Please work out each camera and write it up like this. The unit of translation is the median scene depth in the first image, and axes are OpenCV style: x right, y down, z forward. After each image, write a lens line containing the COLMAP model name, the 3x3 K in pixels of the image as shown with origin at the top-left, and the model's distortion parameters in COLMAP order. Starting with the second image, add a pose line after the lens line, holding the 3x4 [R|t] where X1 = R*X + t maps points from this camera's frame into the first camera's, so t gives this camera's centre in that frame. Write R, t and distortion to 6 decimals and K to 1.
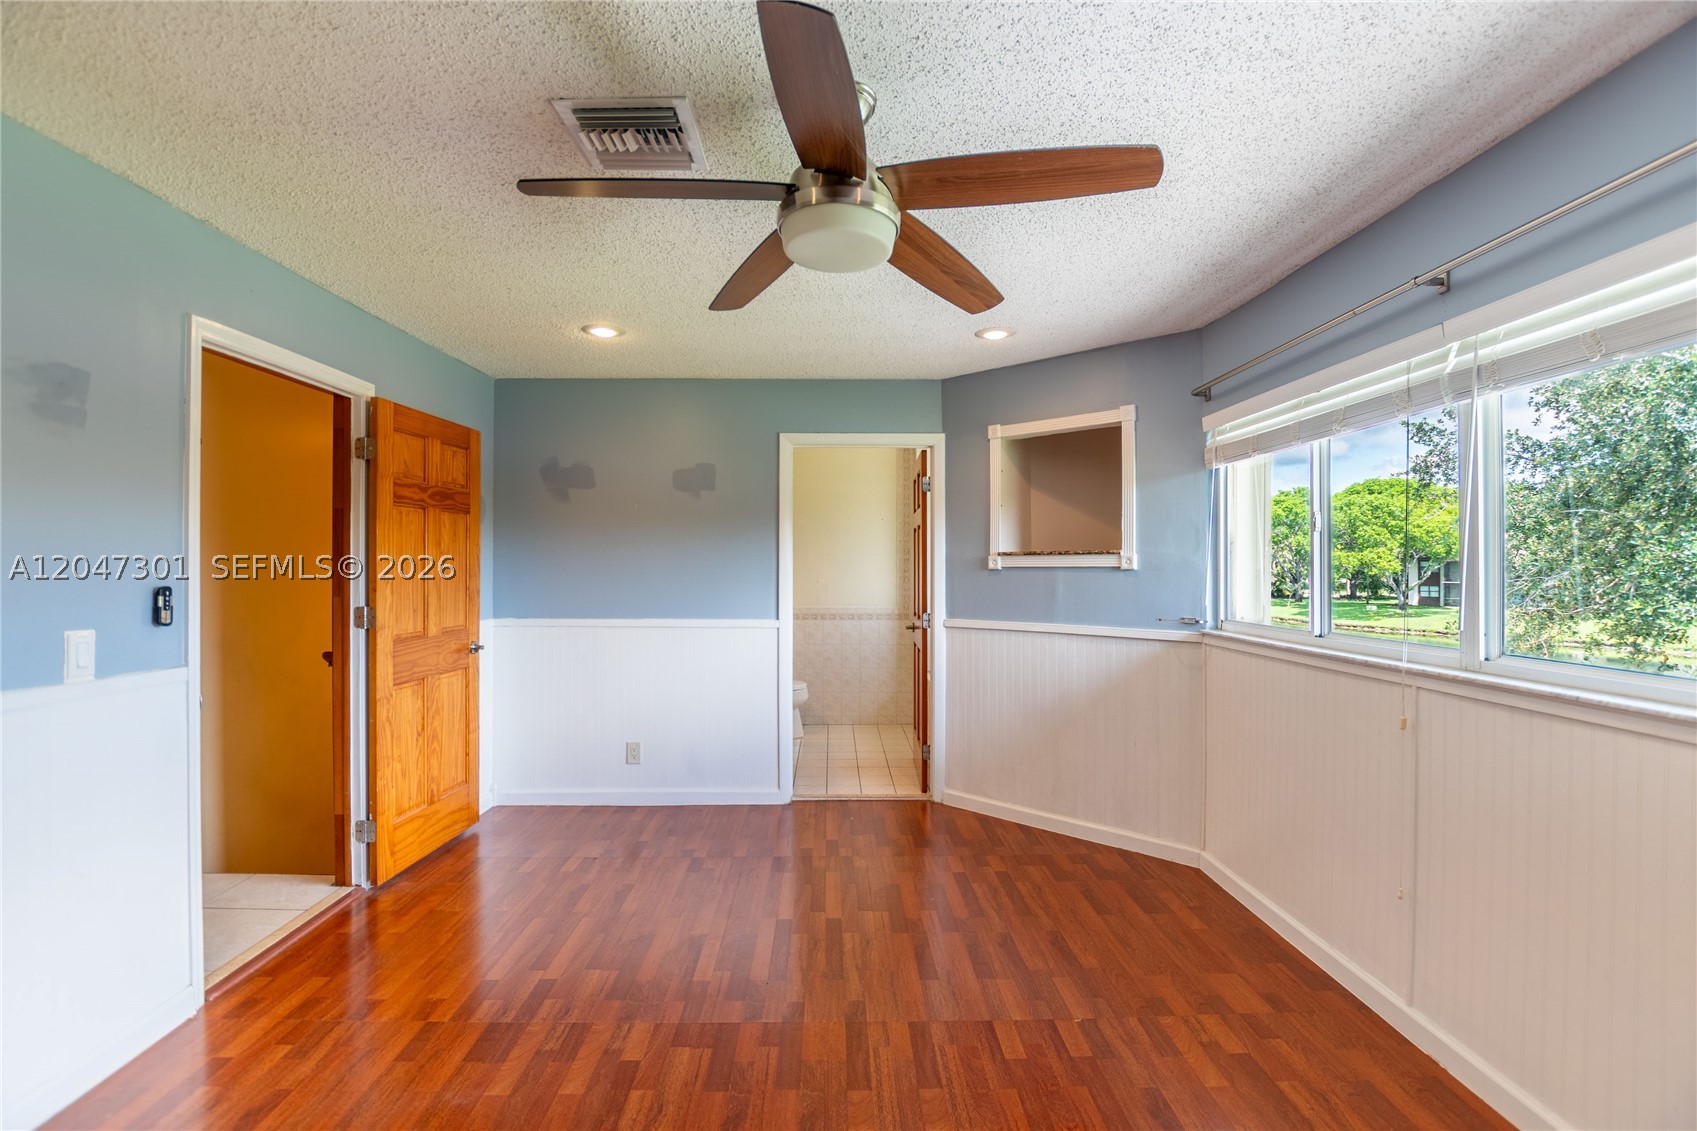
lens RADIAL K [[755.1, 0, 841.3], [0, 755.1, 563.0], [0, 0, 1]] dist [-0.022331, -0.001313]
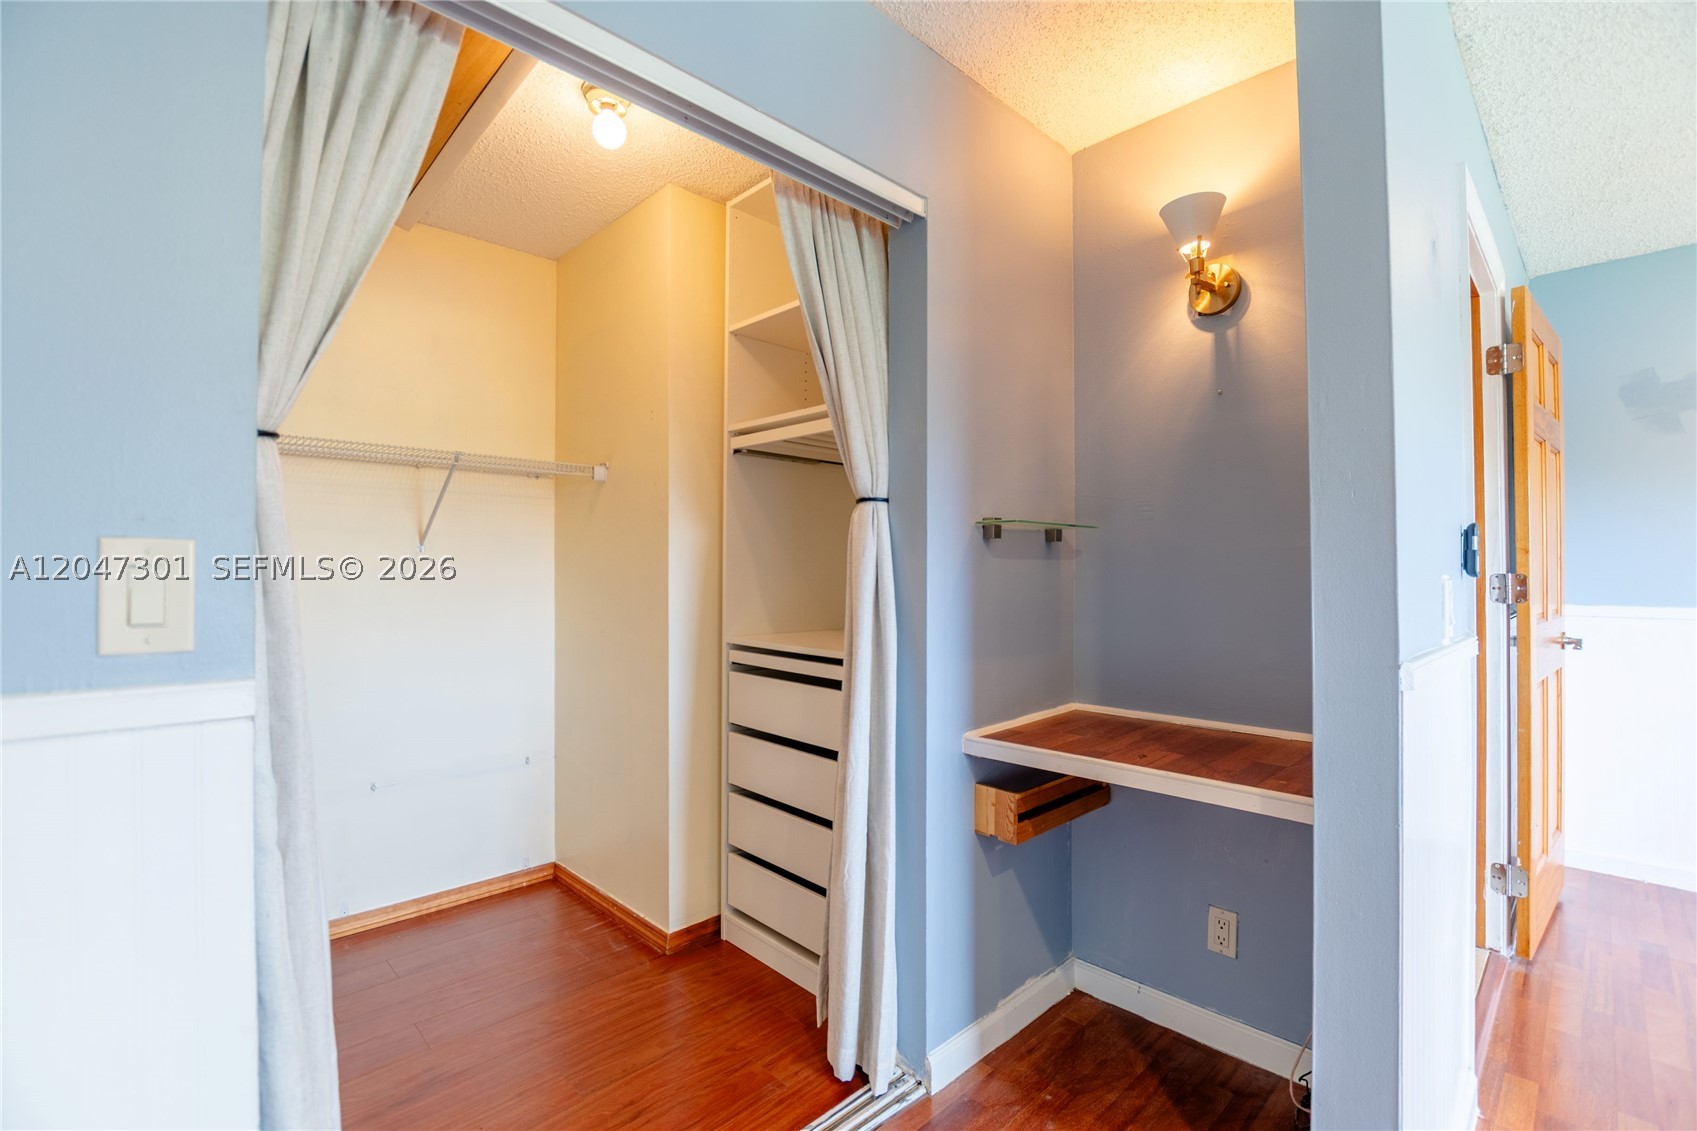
lens RADIAL K [[755.1, 0, 841.3], [0, 755.1, 563.0], [0, 0, 1]] dist [-0.022331, -0.001313]
pose [[0.679261, -0.011508, -0.733807, -0.499661], [0.004962, 0.999926, -0.011088, 0.048202], [0.733880, 0.003891, 0.679268, 0.020870]]
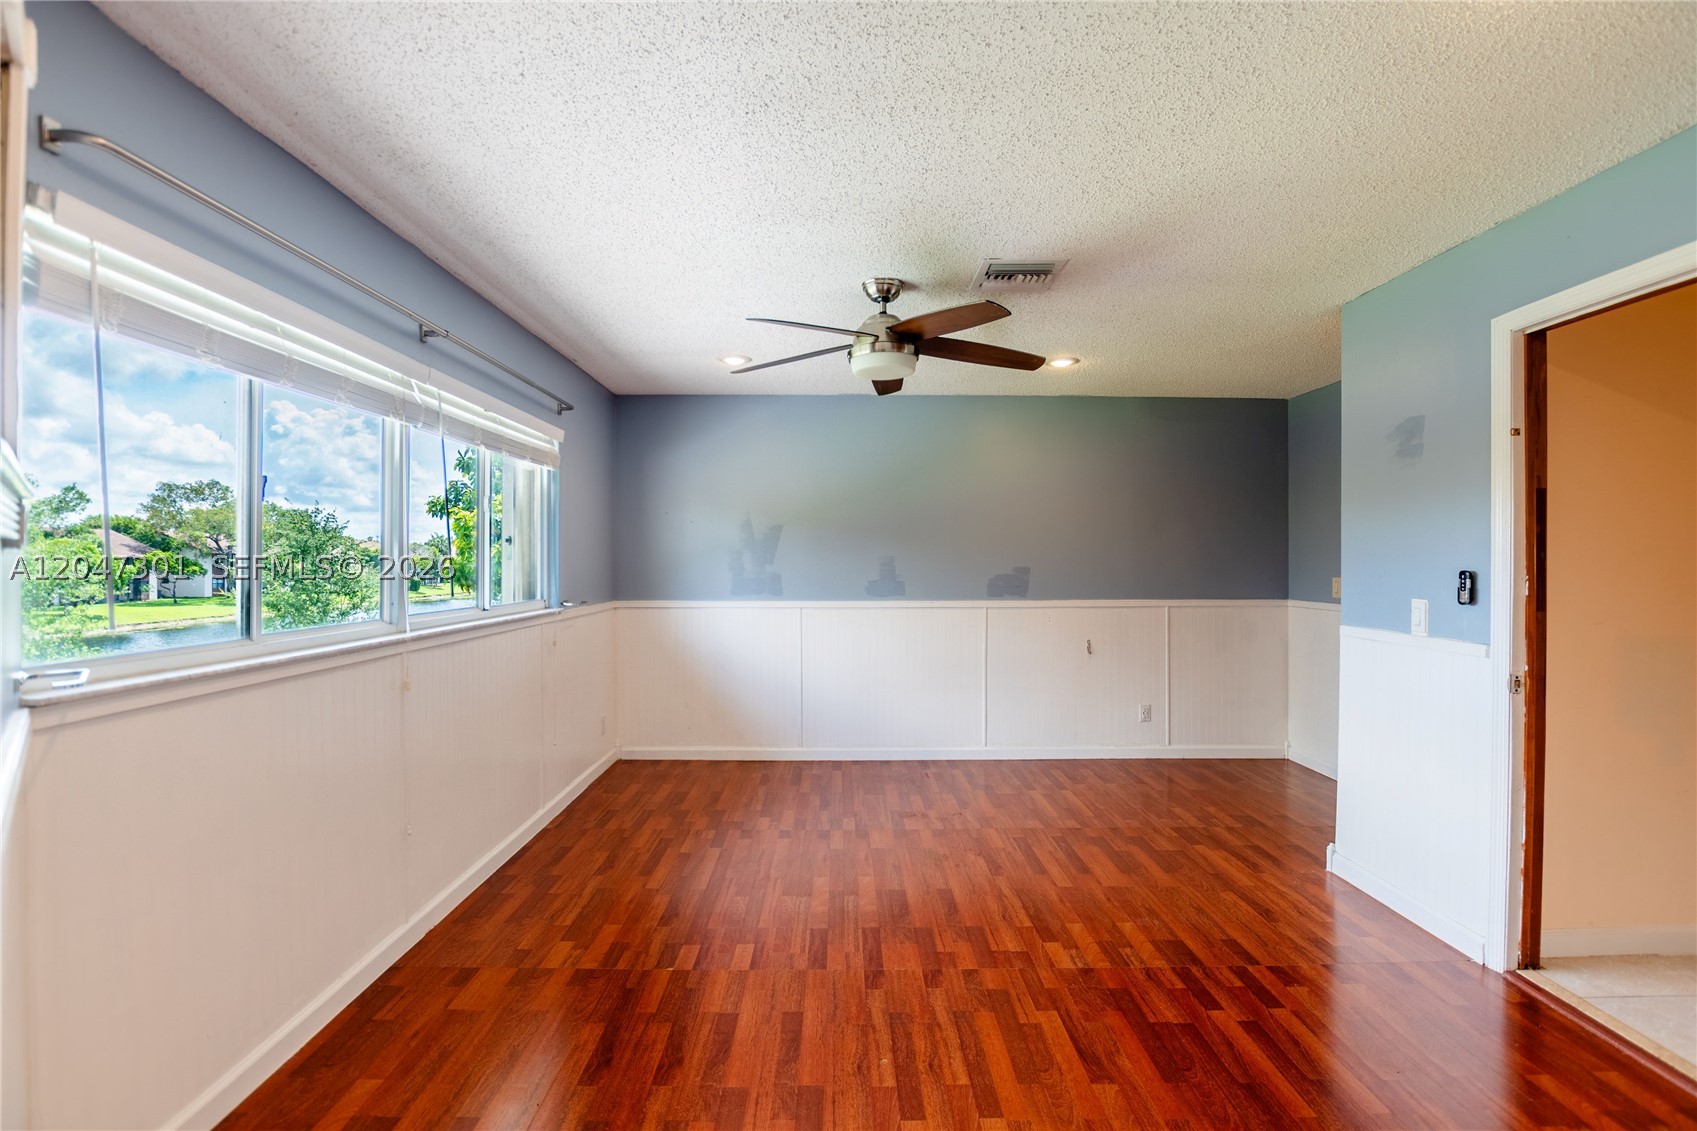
lens RADIAL K [[755.1, 0, 841.3], [0, 755.1, 563.0], [0, 0, 1]] dist [-0.022331, -0.001313]
pose [[-0.999919, -0.002465, 0.012452, 0.036130], [-0.002473, 0.999997, -0.000608, 0.013938], [-0.012451, -0.000639, -0.999922, 1.373514]]
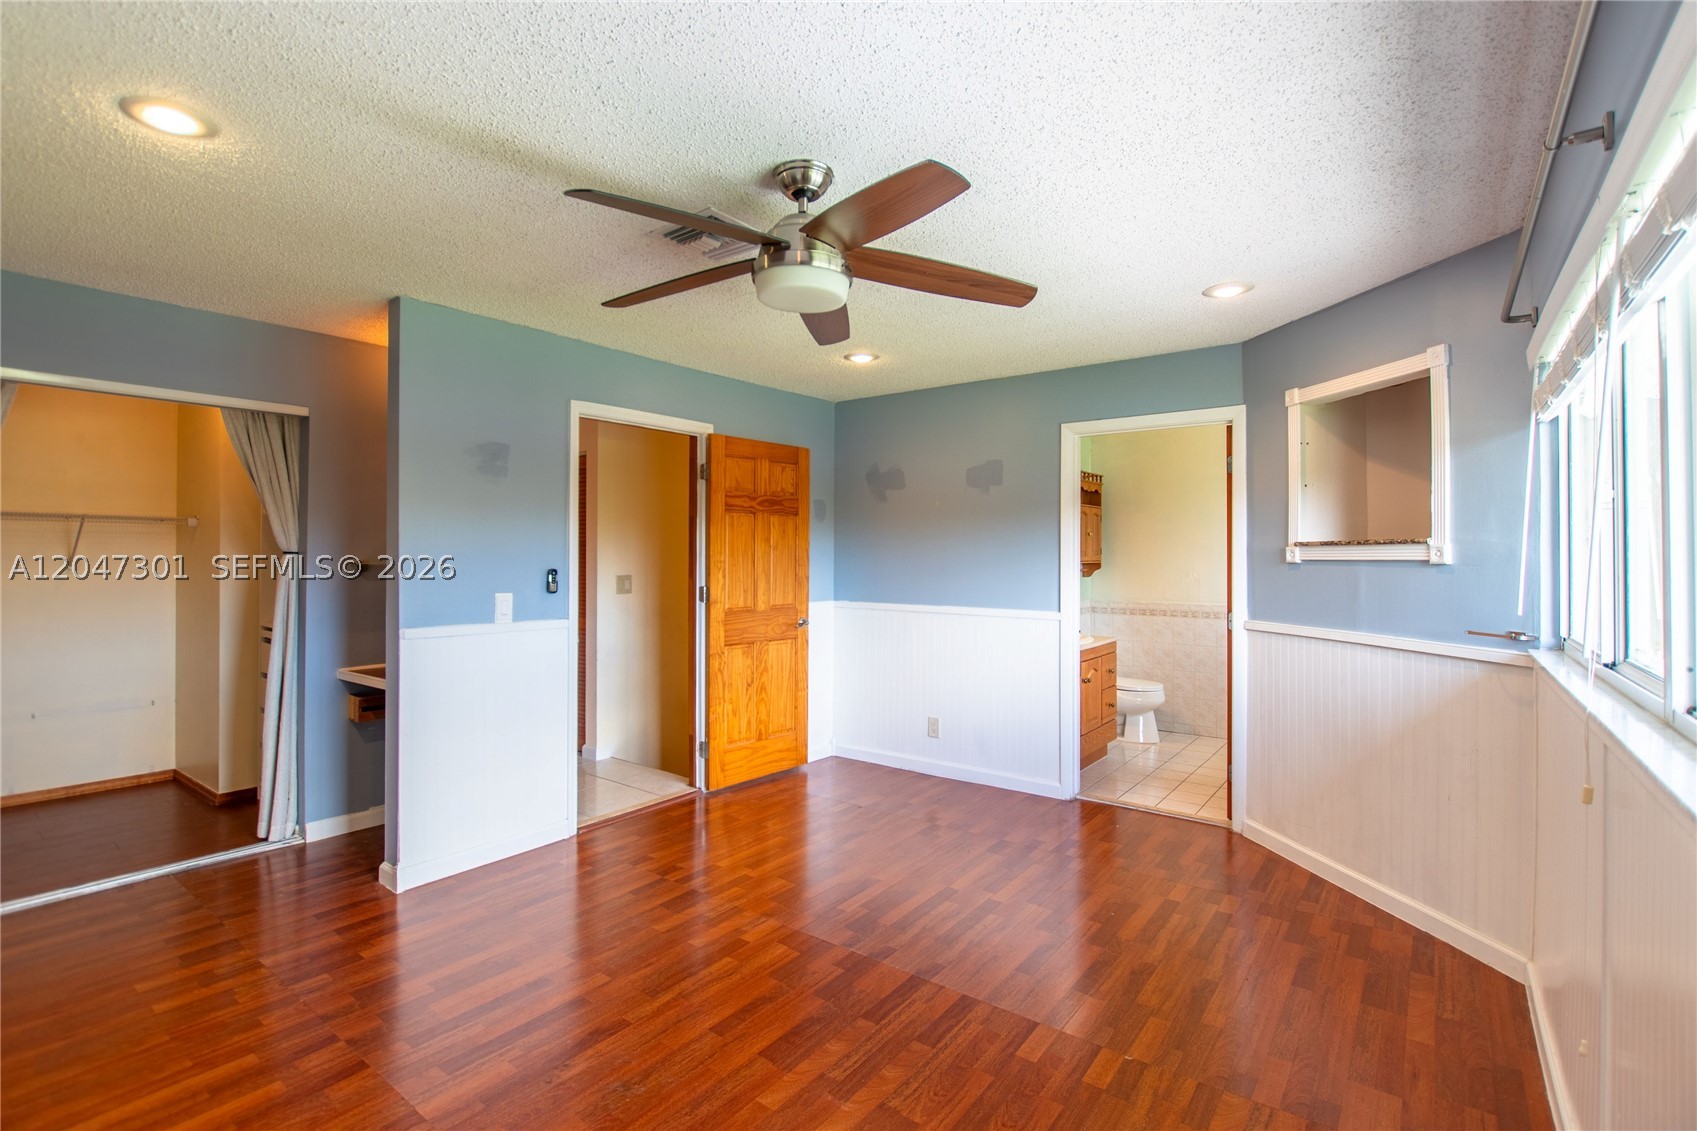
lens RADIAL K [[778.3, 0, 843.9], [0, 778.3, 550.0], [0, 0, 1]] dist [-0.018676, -0.000994]
pose [[0.785705, -0.003219, -0.618593, 0.411859], [-0.000306, 0.999984, -0.005592, -0.000855], [0.618601, 0.004583, 0.785692, 0.029955]]
